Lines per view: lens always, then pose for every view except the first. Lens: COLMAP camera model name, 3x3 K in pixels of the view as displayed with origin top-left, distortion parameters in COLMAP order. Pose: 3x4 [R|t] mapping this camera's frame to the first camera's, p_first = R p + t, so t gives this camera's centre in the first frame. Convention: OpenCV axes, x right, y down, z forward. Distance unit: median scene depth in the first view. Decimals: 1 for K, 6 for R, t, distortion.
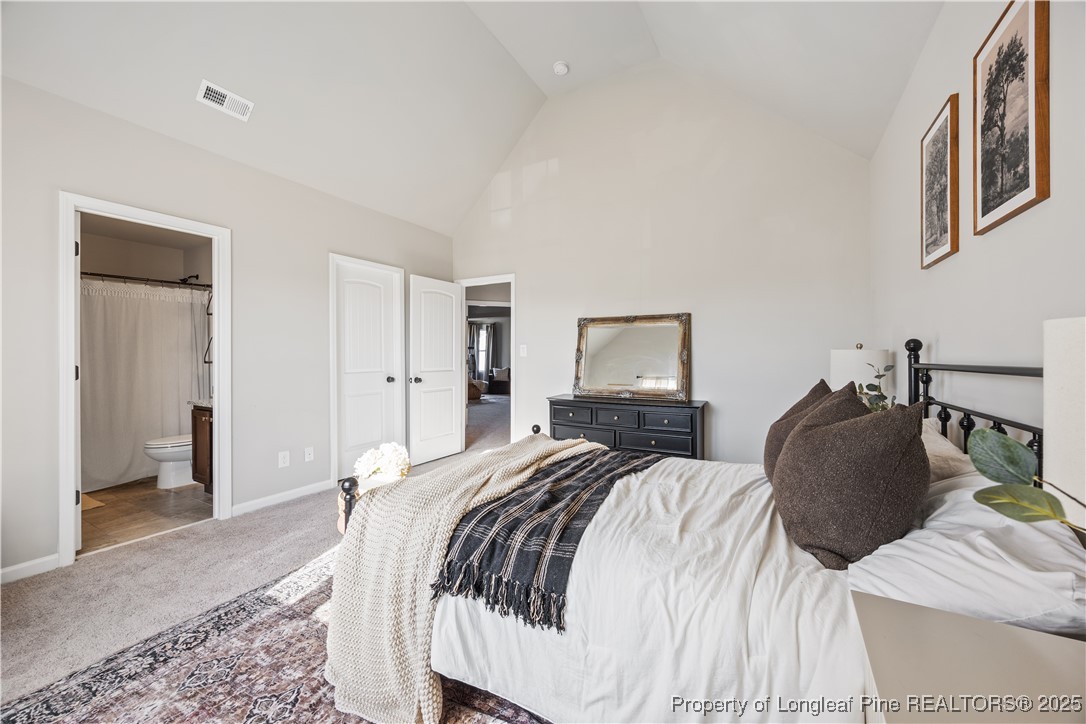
lens RADIAL K [[411.4, 0, 539.2], [0, 411.4, 356.8], [0, 0, 1]] dist [-0.000186, -0.000197]
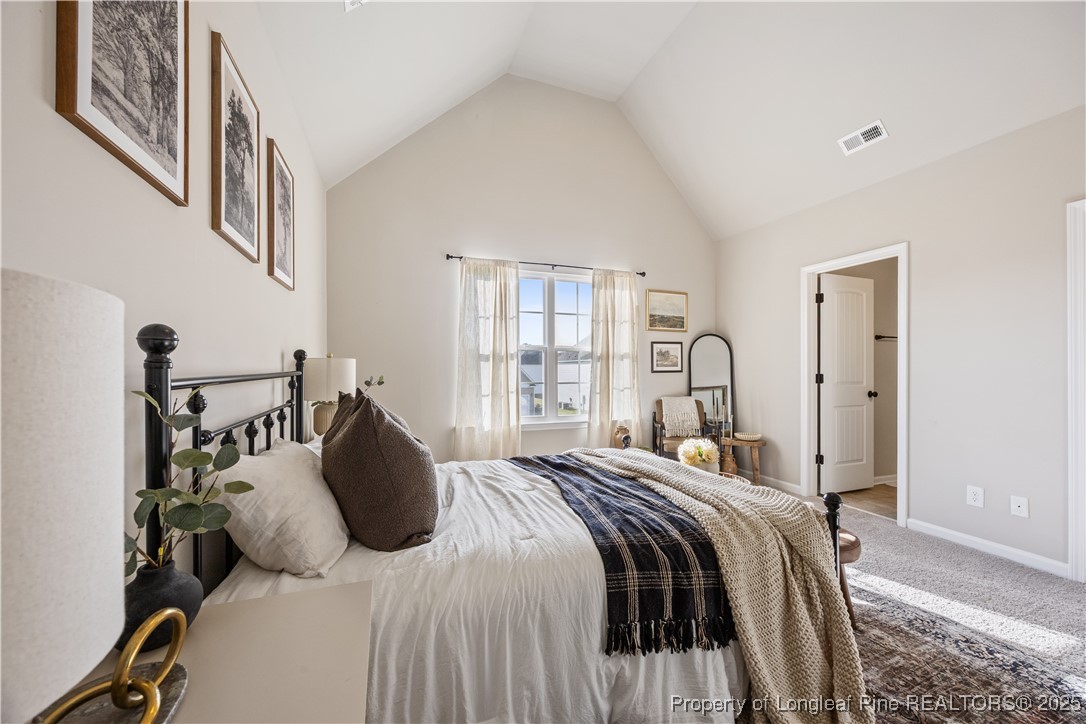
lens RADIAL K [[423.6, 0, 543.0], [0, 423.6, 362.0], [0, 0, 1]] dist [0.000571, 0.000073]
pose [[-0.645149, -0.008059, -0.764014, 0.955939], [-0.006000, 0.999967, -0.005482, -0.003331], [0.764033, 0.001047, -0.645176, 1.541411]]
